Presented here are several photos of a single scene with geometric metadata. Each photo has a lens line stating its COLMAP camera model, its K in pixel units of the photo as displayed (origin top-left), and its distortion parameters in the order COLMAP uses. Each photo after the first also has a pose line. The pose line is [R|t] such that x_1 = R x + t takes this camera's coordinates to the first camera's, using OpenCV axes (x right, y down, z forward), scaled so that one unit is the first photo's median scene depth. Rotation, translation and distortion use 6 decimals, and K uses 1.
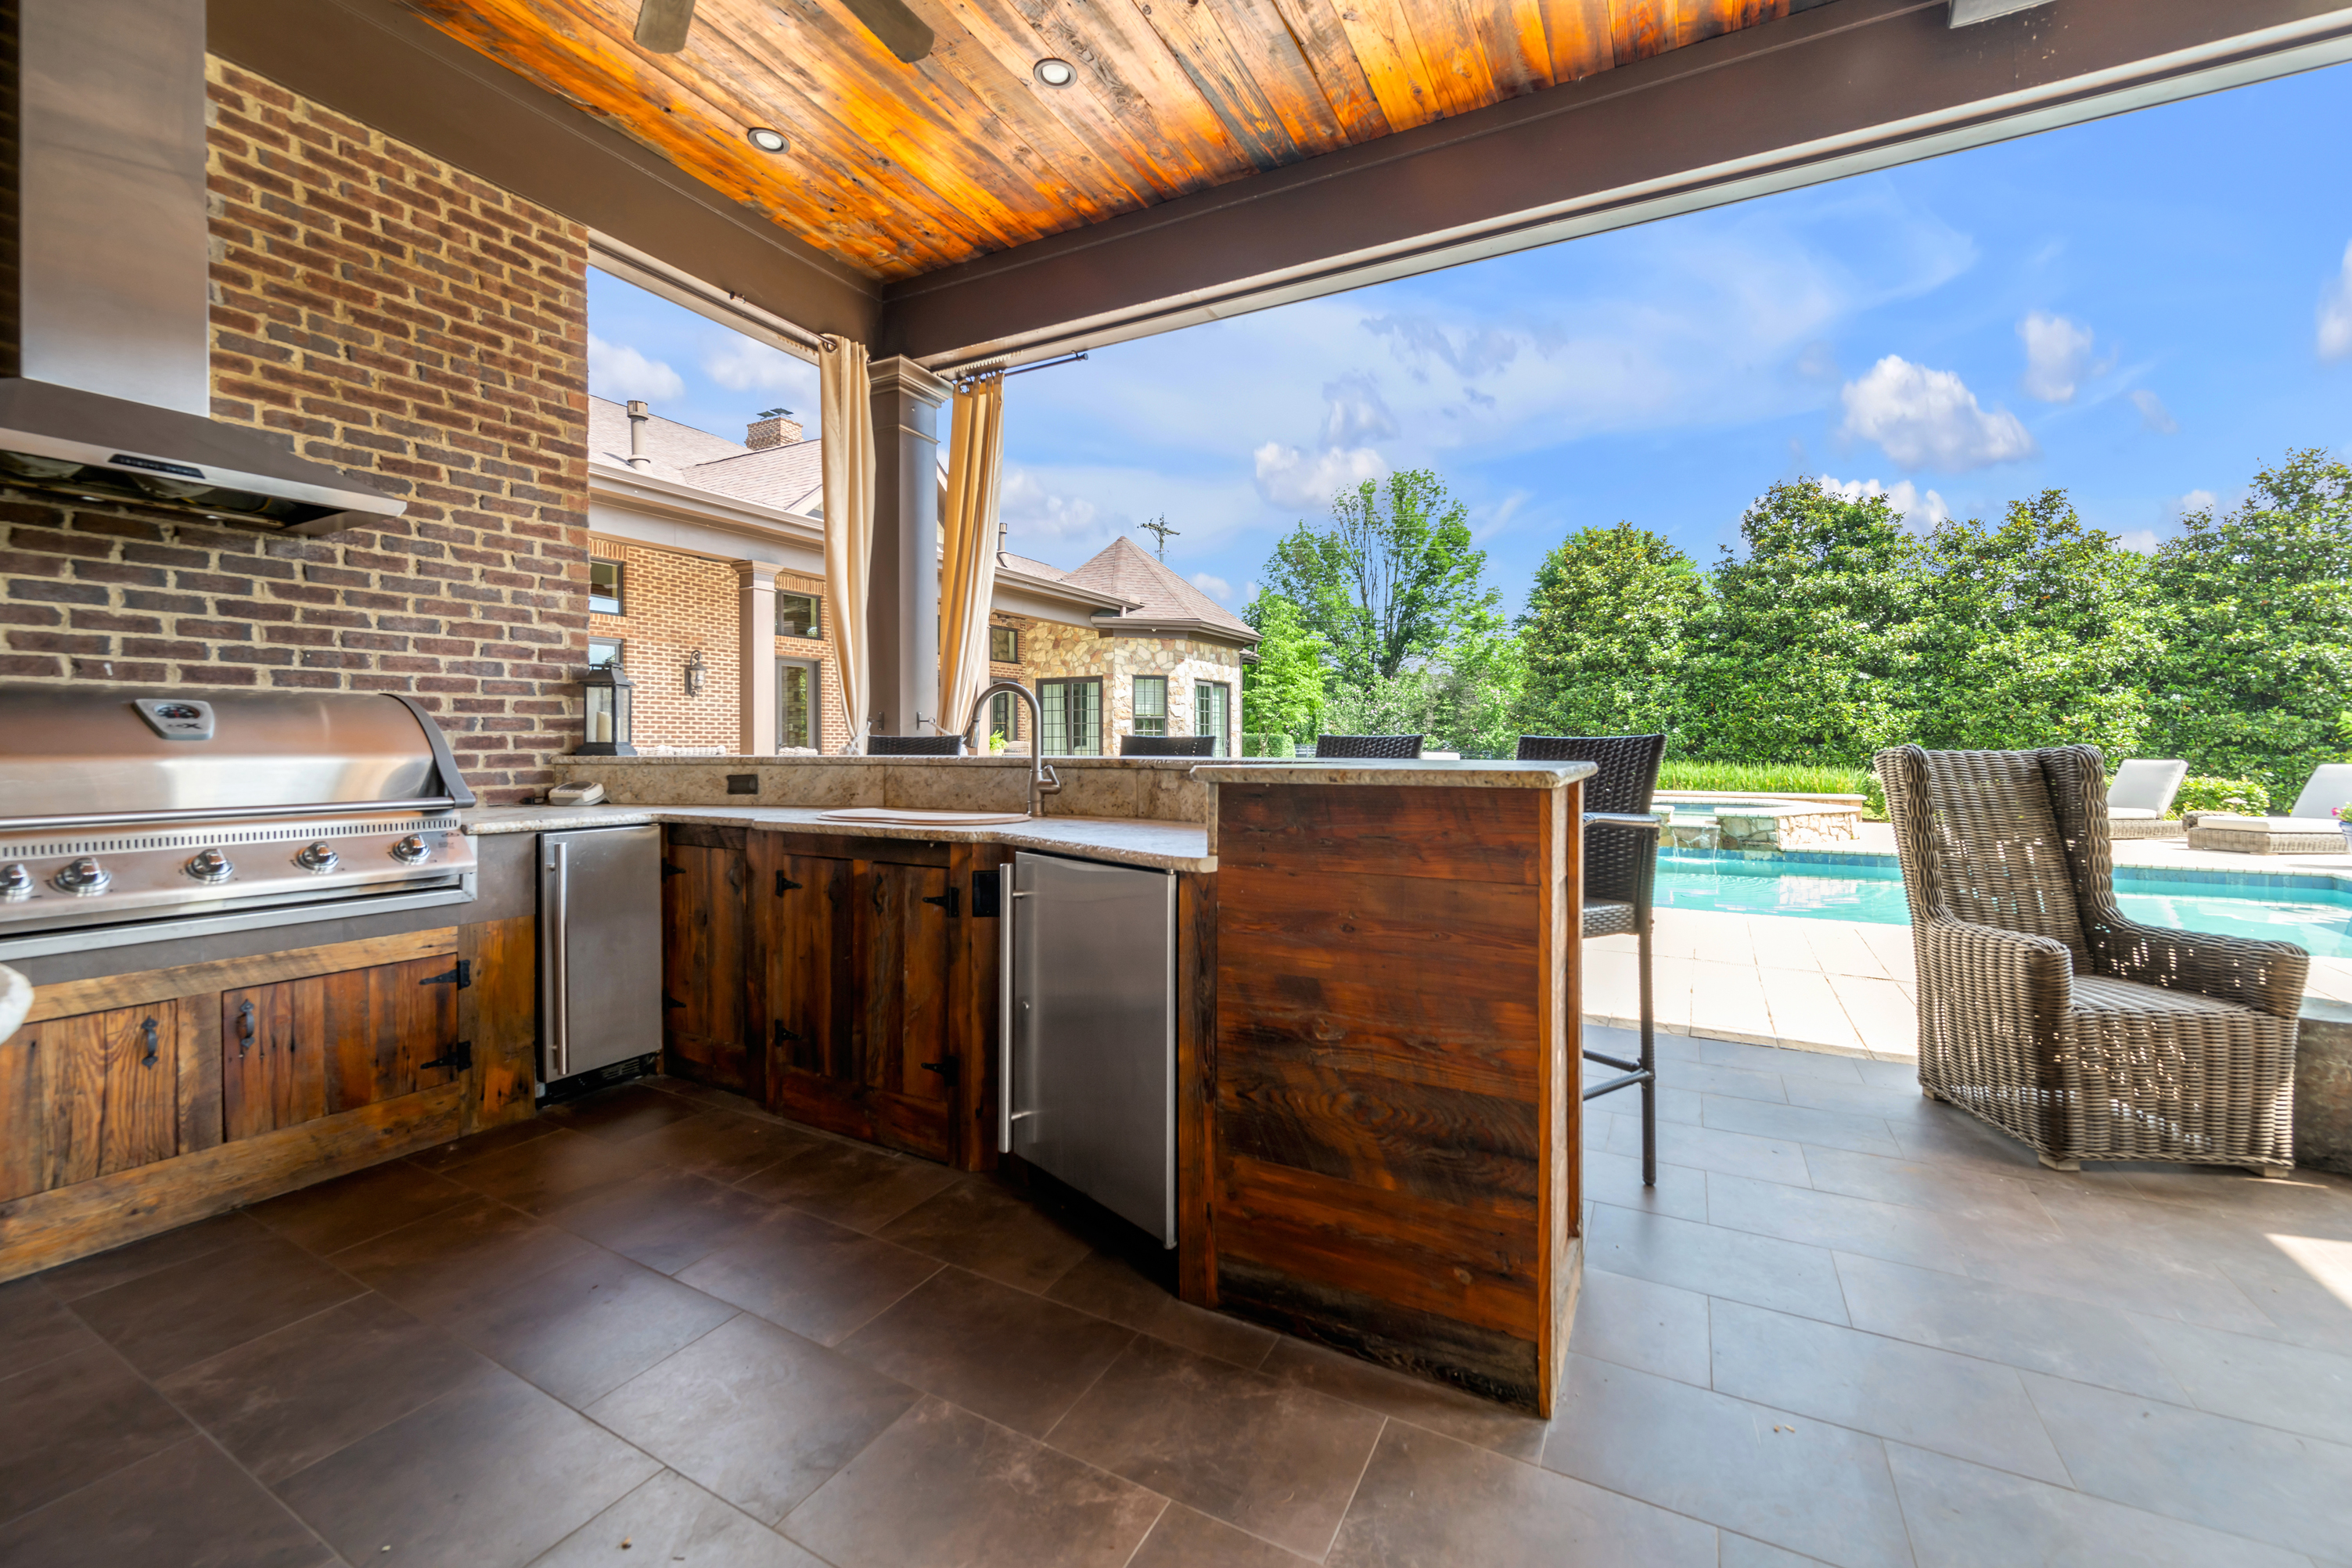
lens RADIAL K [[947.6, 0, 1185.1], [0, 947.6, 741.7], [0, 0, 1]] dist [-0.000788, 0.000211]
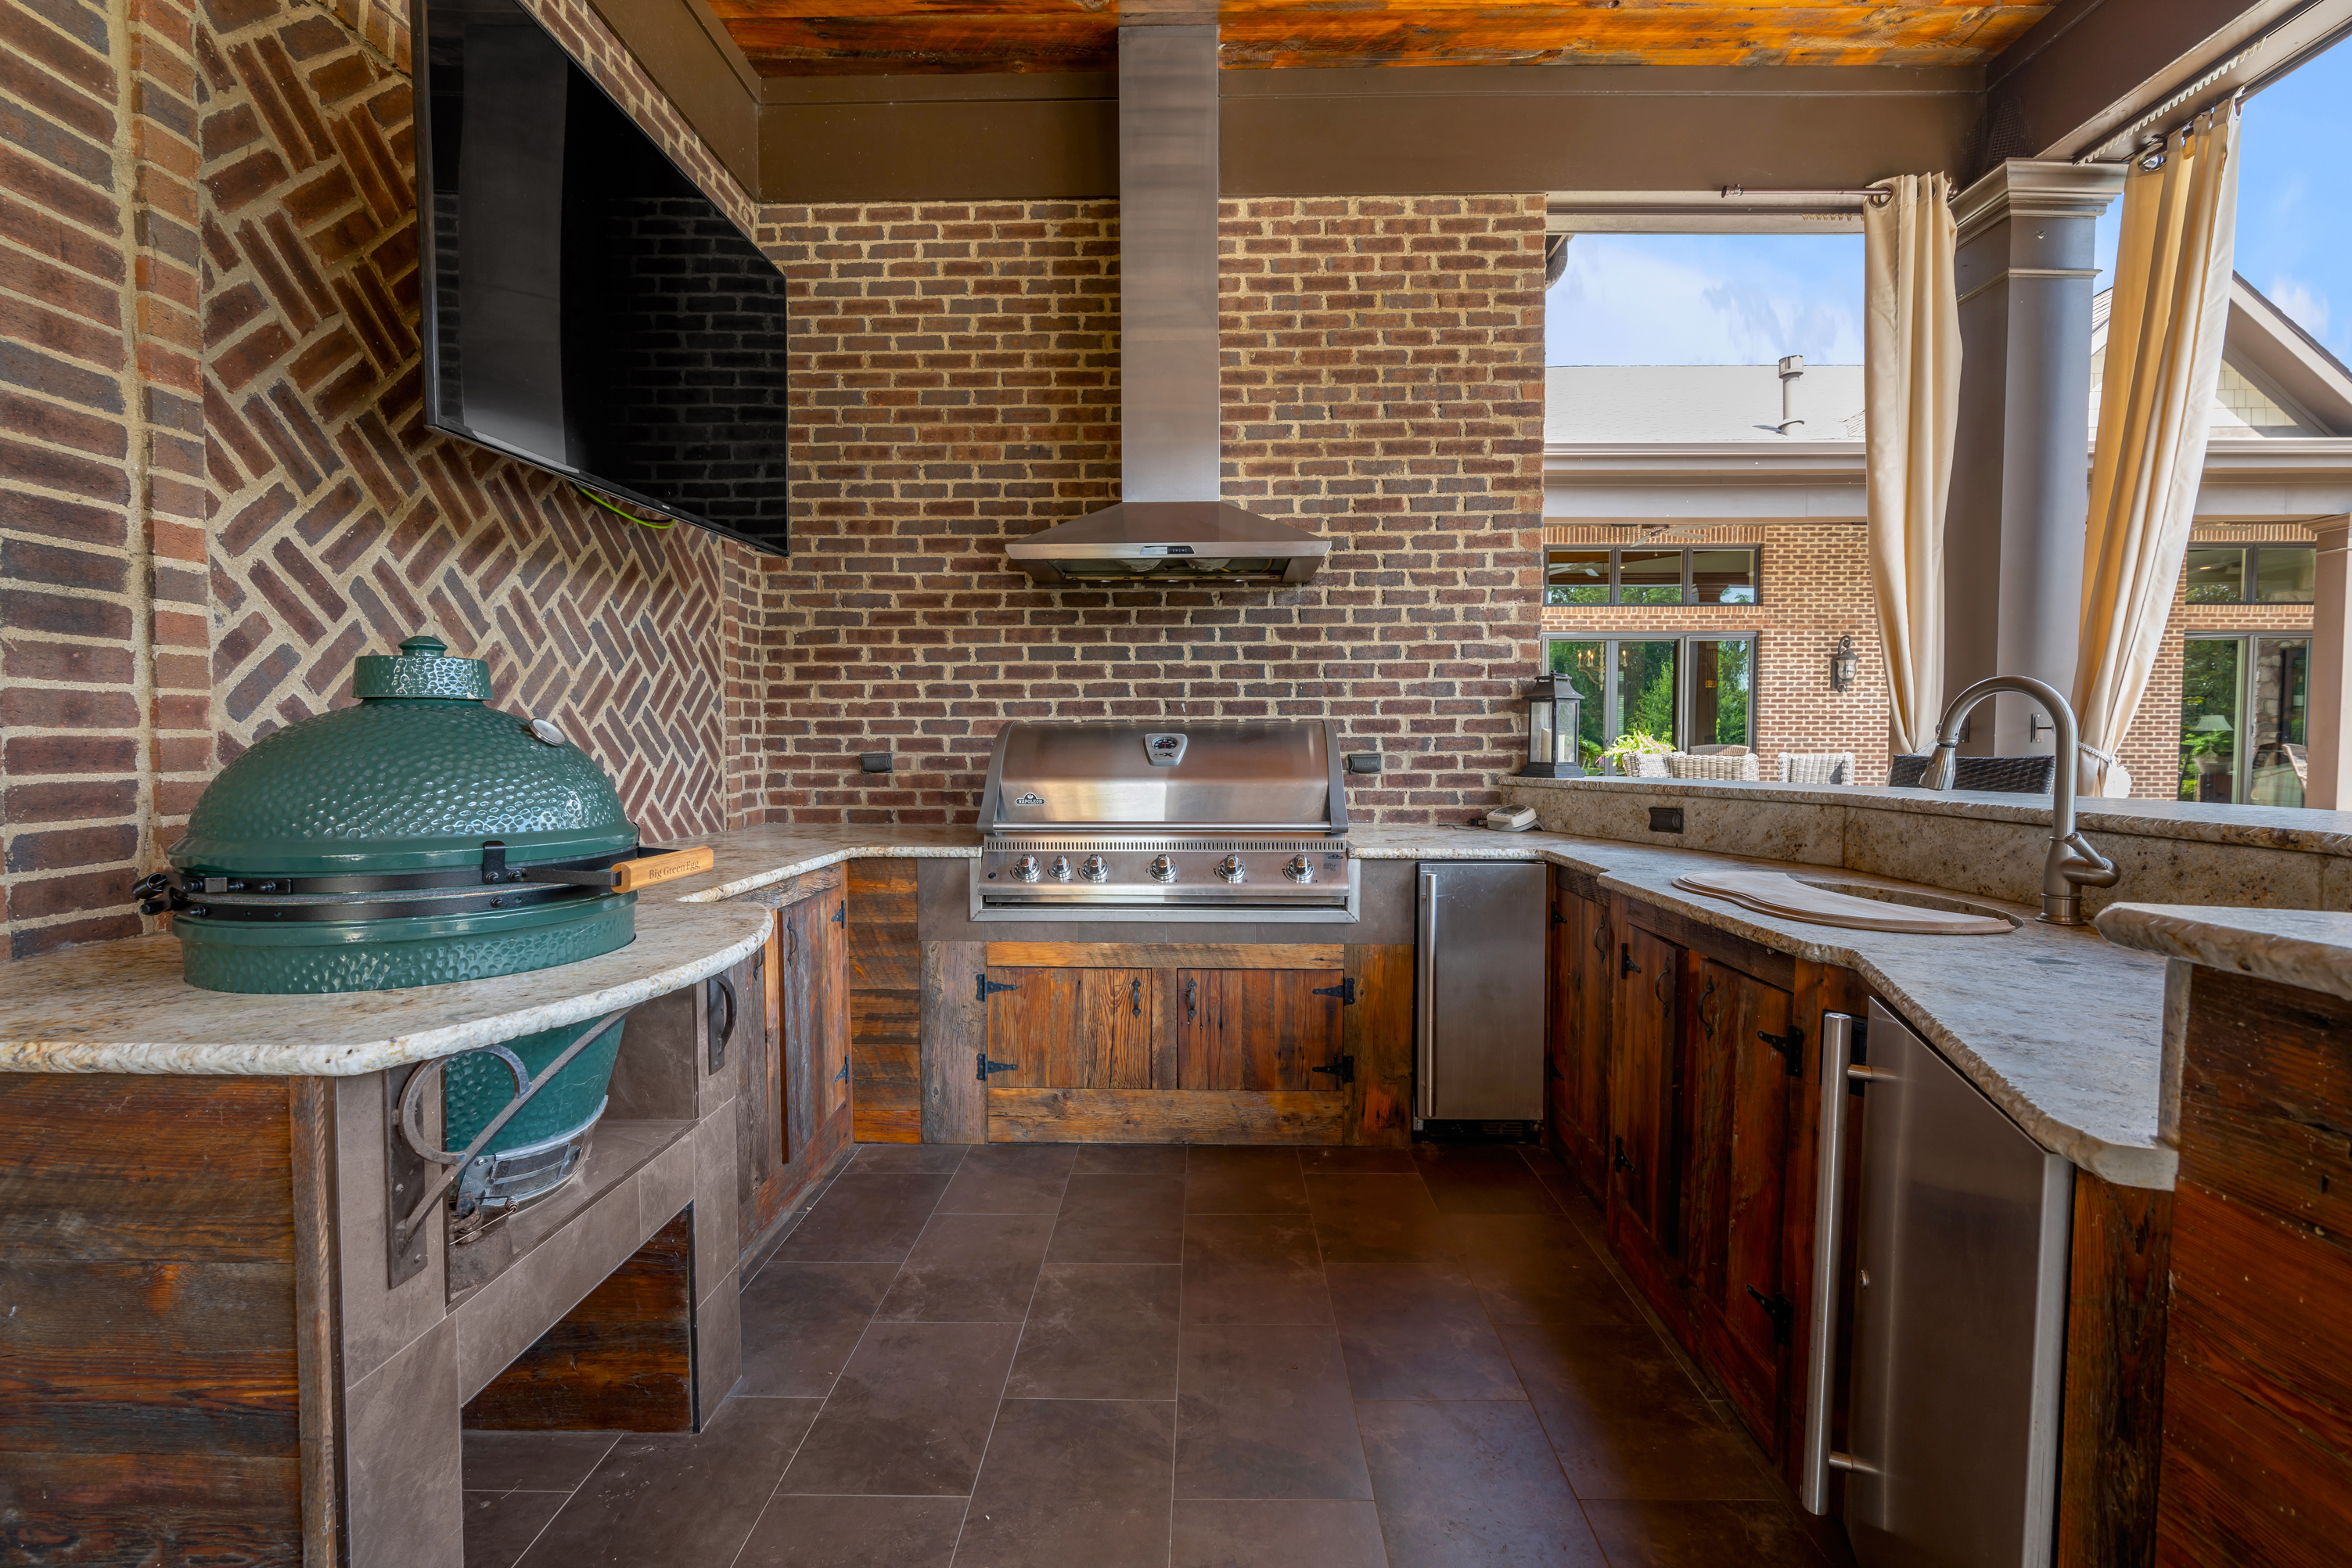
lens RADIAL K [[1027.0, 0, 1176.0], [0, 1027.0, 784.0], [0, 0, 1]] dist [-0.001542, -0.000673]
pose [[0.454523, 0.036175, -0.890000, 0.088903], [0.002502, 0.999119, 0.041888, -0.017863], [0.890732, -0.021266, 0.454032, 0.199707]]
